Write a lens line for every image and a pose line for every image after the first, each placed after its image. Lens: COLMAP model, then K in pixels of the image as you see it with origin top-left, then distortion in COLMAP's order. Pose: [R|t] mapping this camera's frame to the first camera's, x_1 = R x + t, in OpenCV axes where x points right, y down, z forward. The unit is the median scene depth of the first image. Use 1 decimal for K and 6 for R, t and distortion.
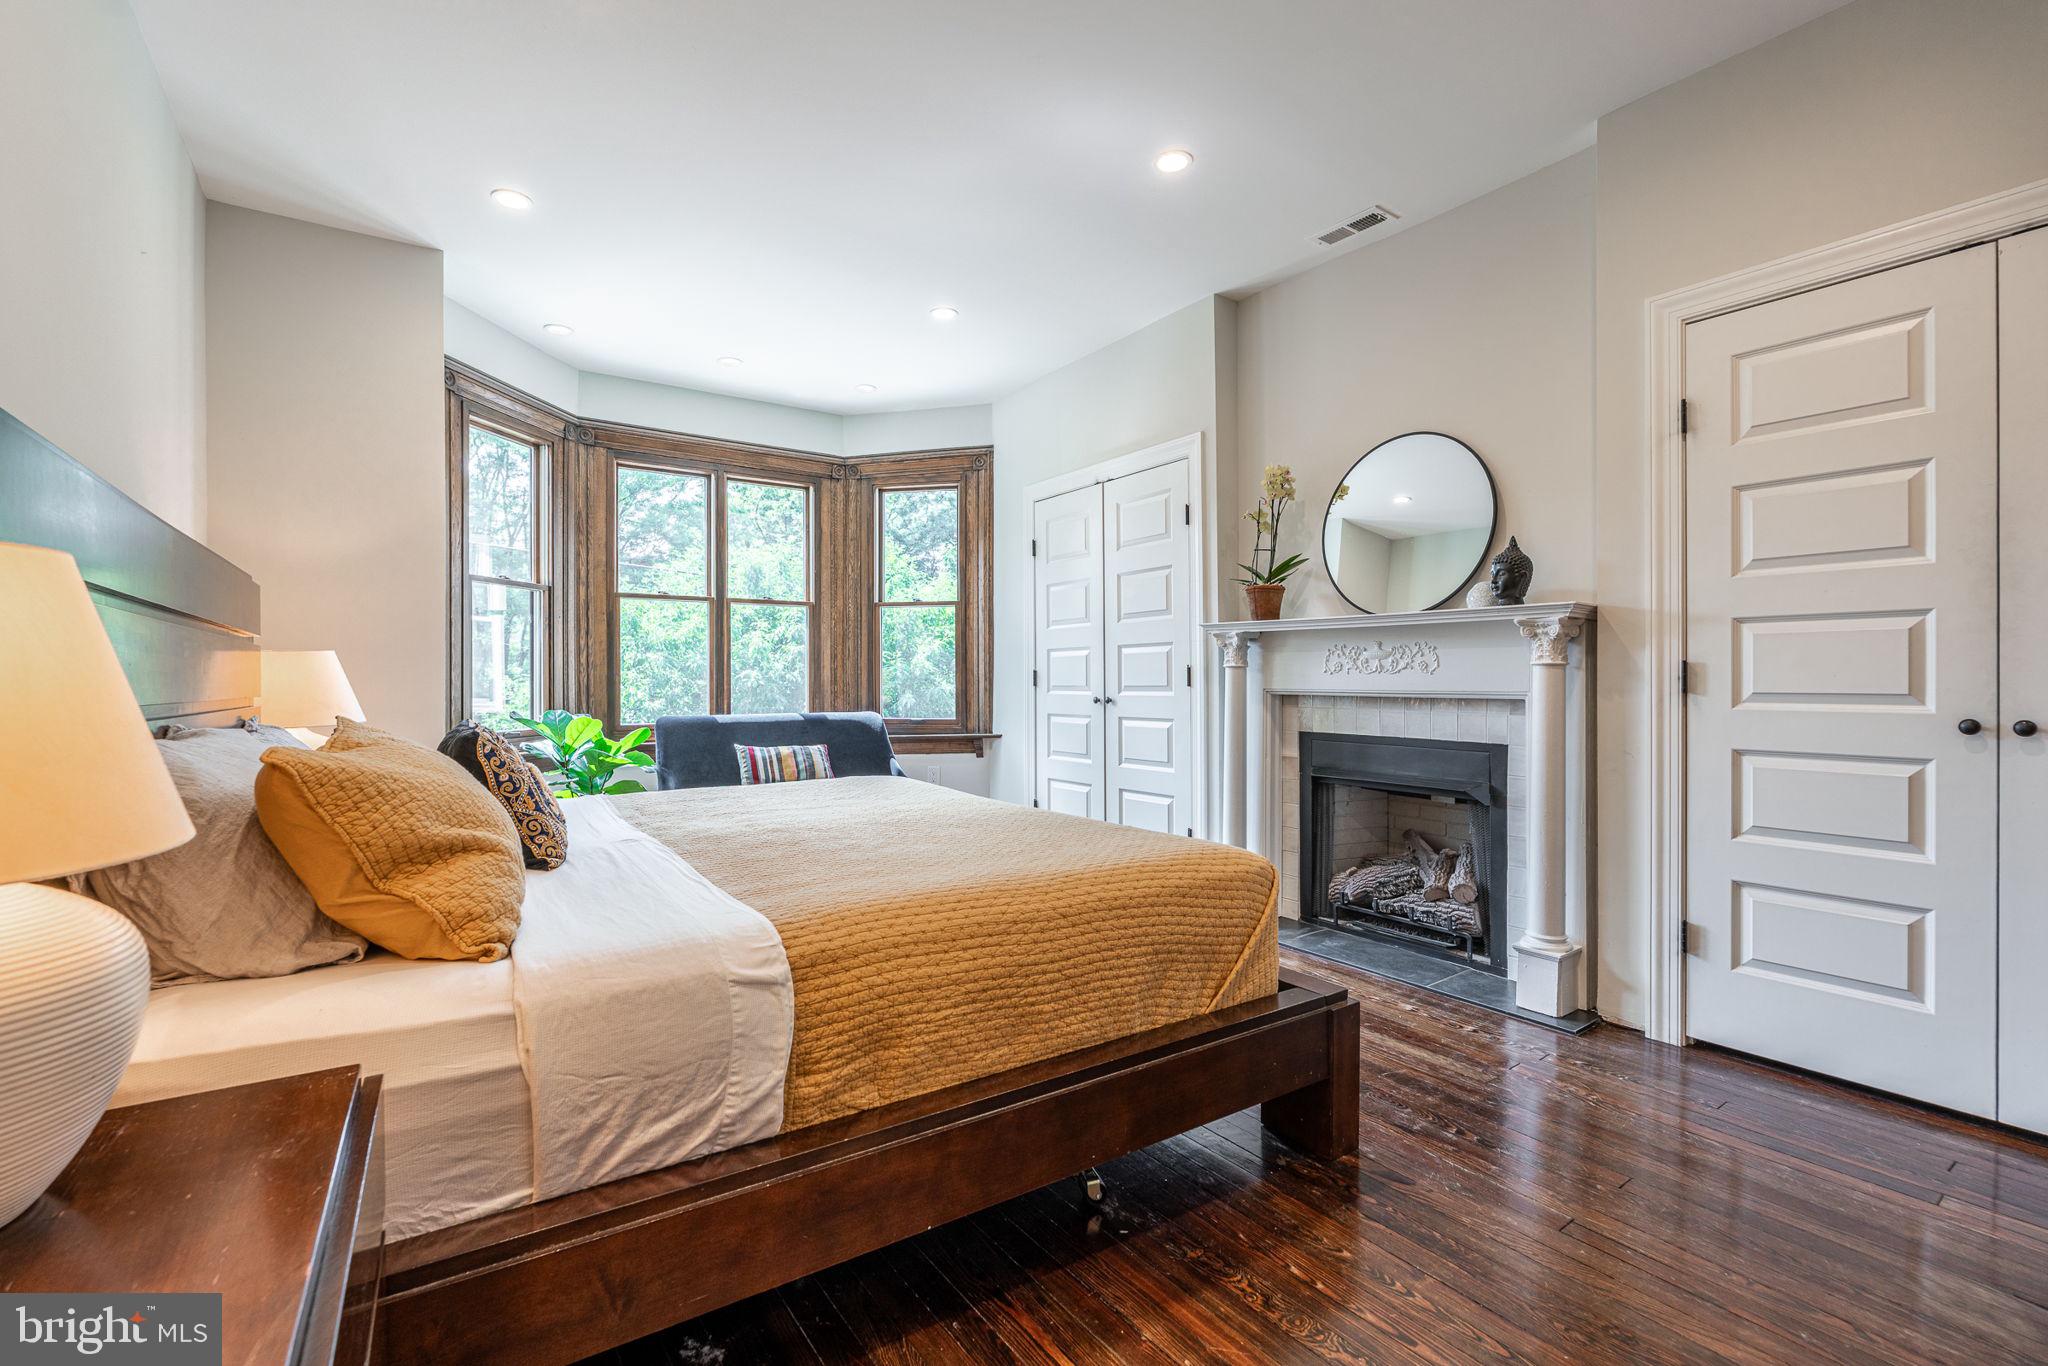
lens RADIAL K [[899.7, 0, 1012.3], [0, 899.7, 679.3], [0, 0, 1]] dist [-0.011850, -0.000167]
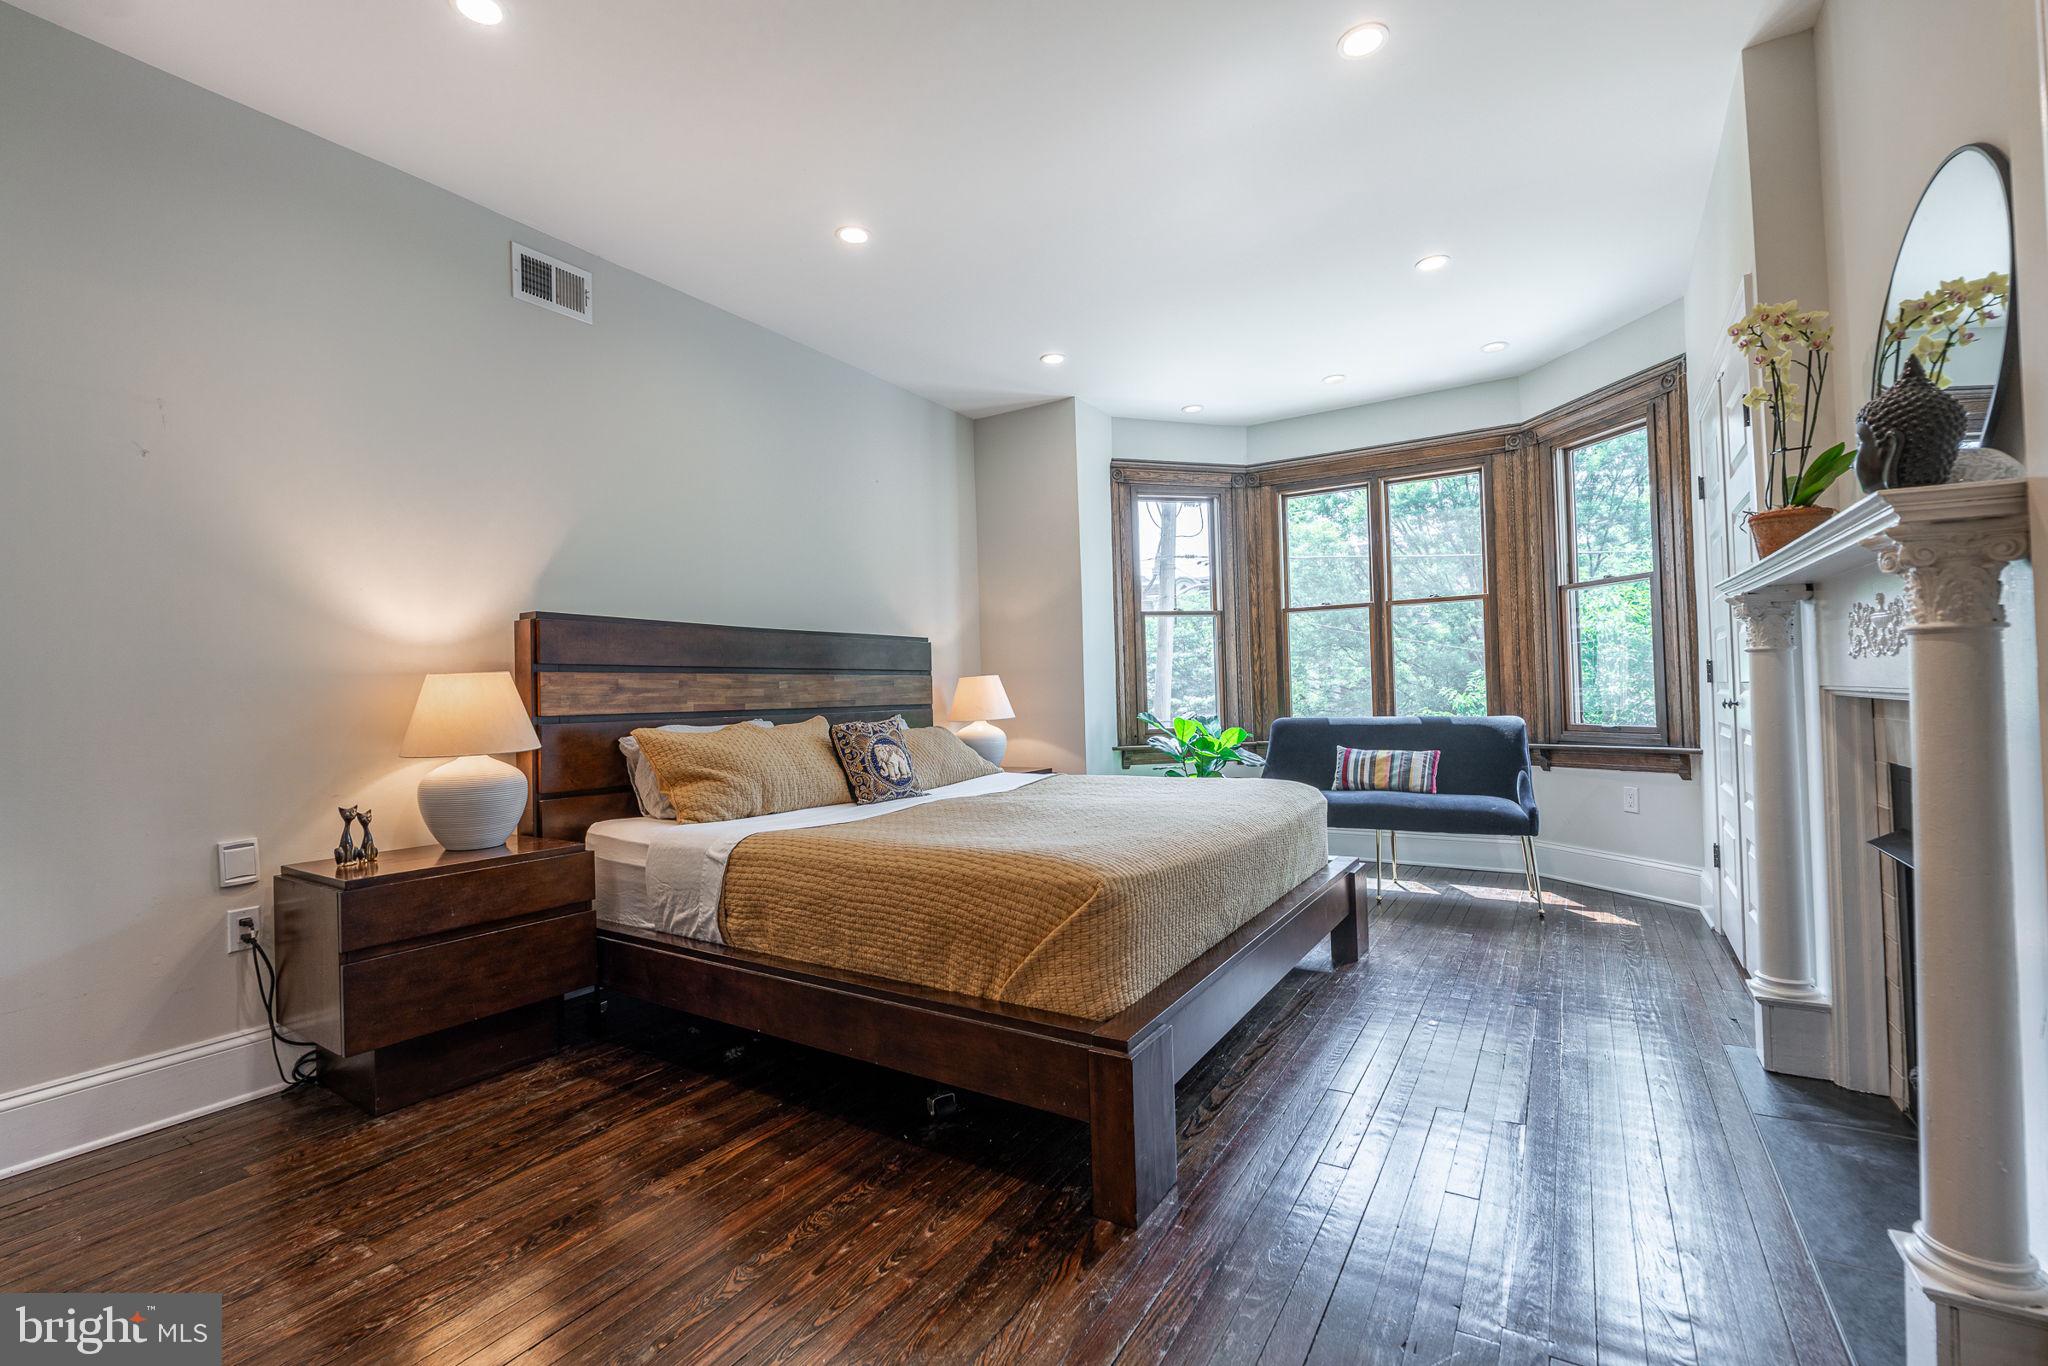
lens RADIAL K [[899.7, 0, 1011.0], [0, 899.7, 680.6], [0, 0, 1]] dist [-0.011850, -0.000167]
pose [[0.391528, -0.022174, -0.919899, 0.444820], [0.027171, 0.999552, -0.012529, -0.000282], [0.919765, -0.020089, 0.391955, 0.216140]]
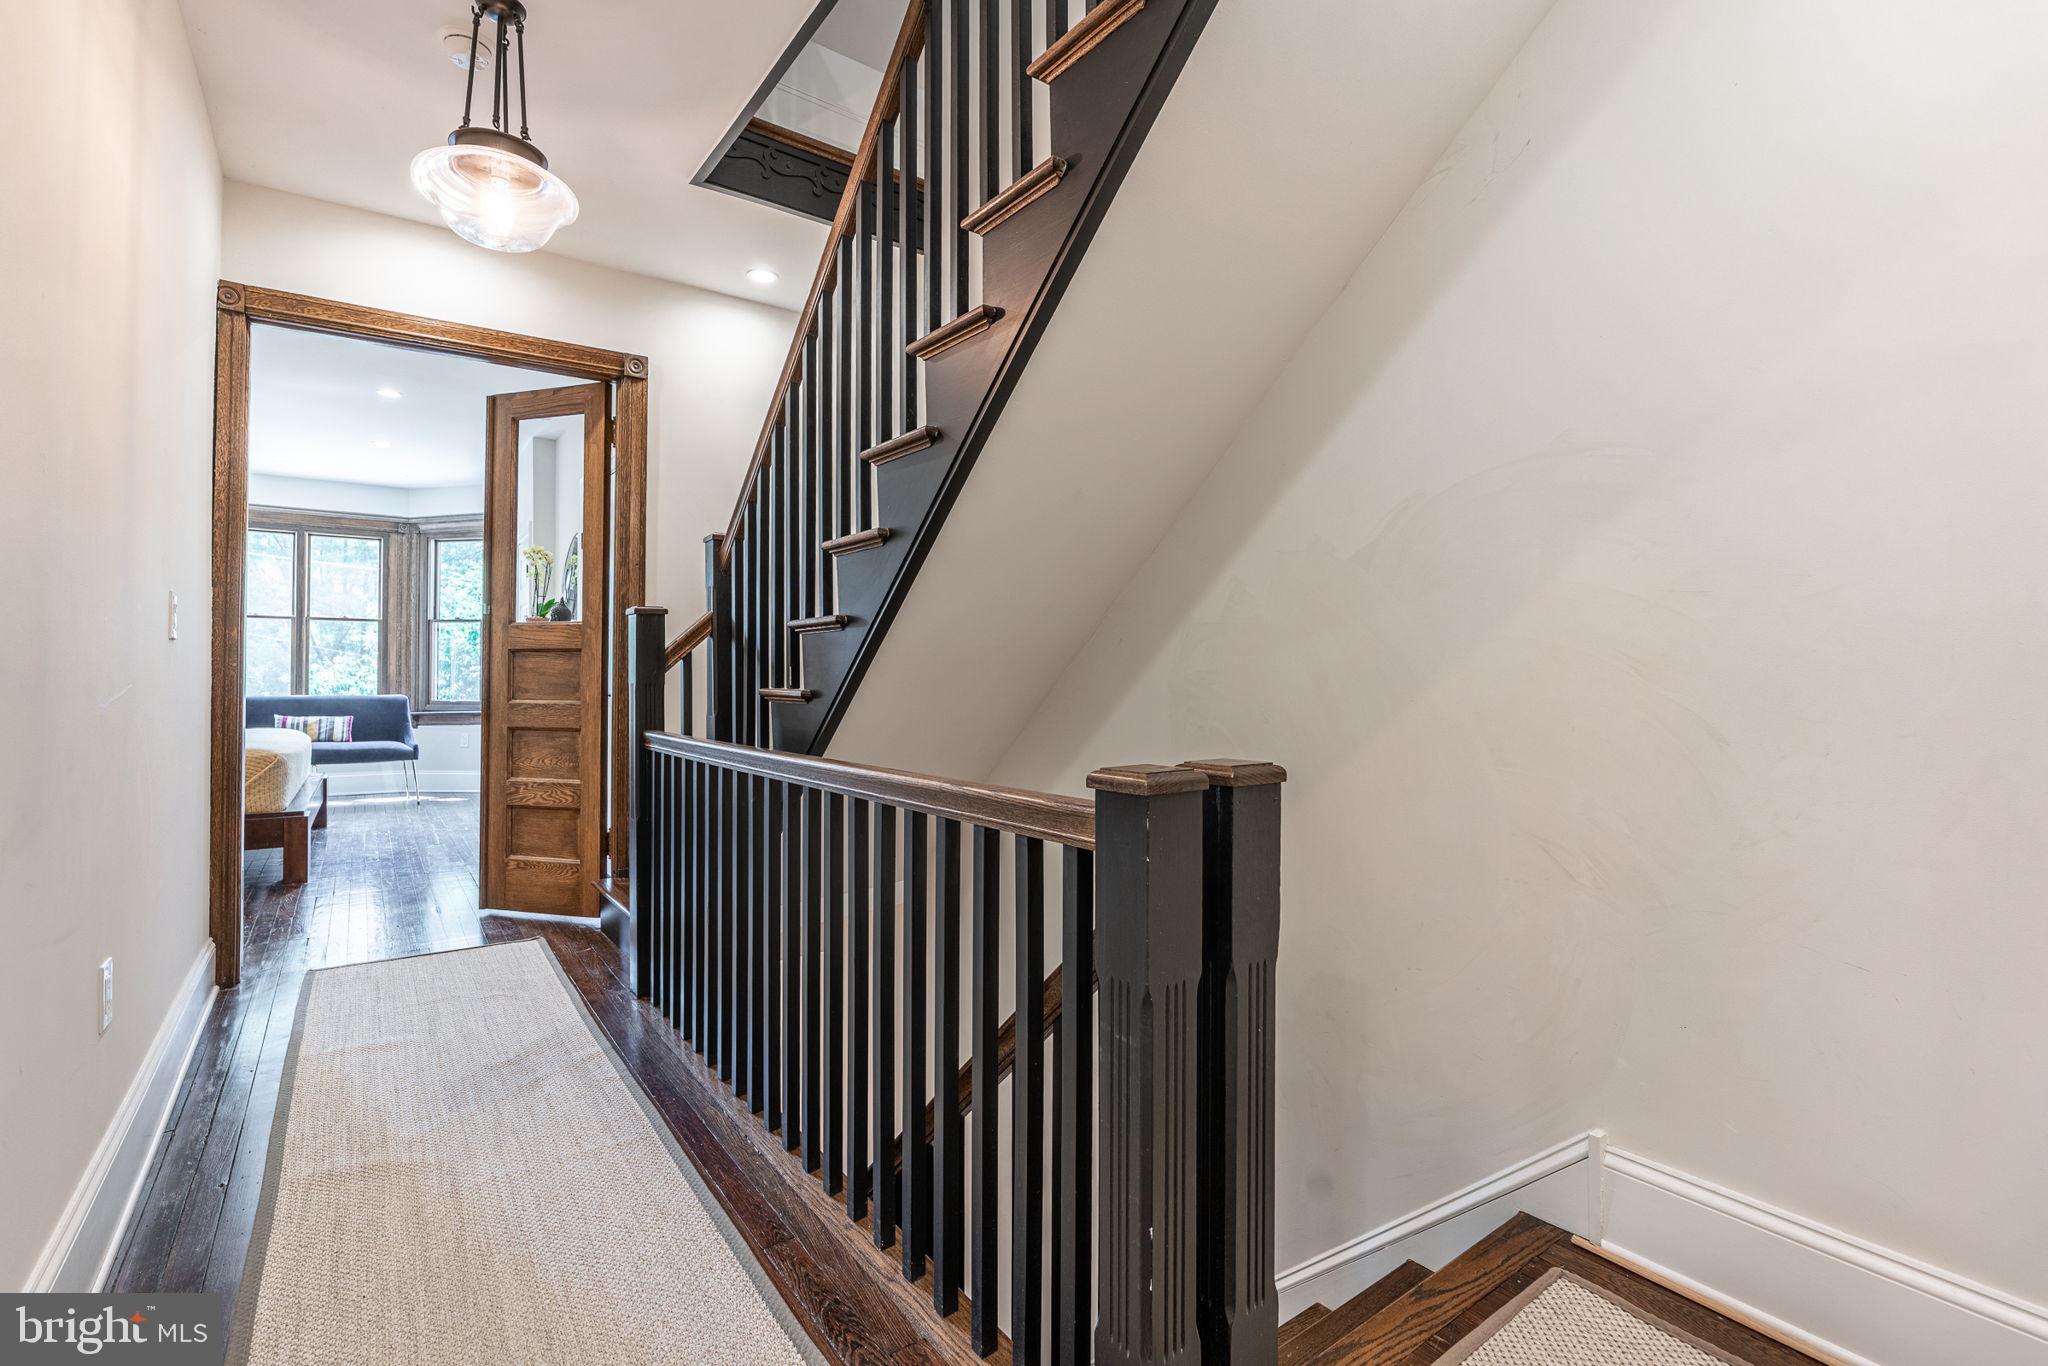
lens RADIAL K [[899.7, 0, 1024.1], [0, 899.7, 667.8], [0, 0, 1]] dist [-0.011850, -0.000167]
pose [[0.999610, 0.007486, 0.026913, 0.819786], [-0.007382, 0.999965, -0.003939, -0.010011], [-0.026942, 0.003739, 0.999630, -0.491793]]
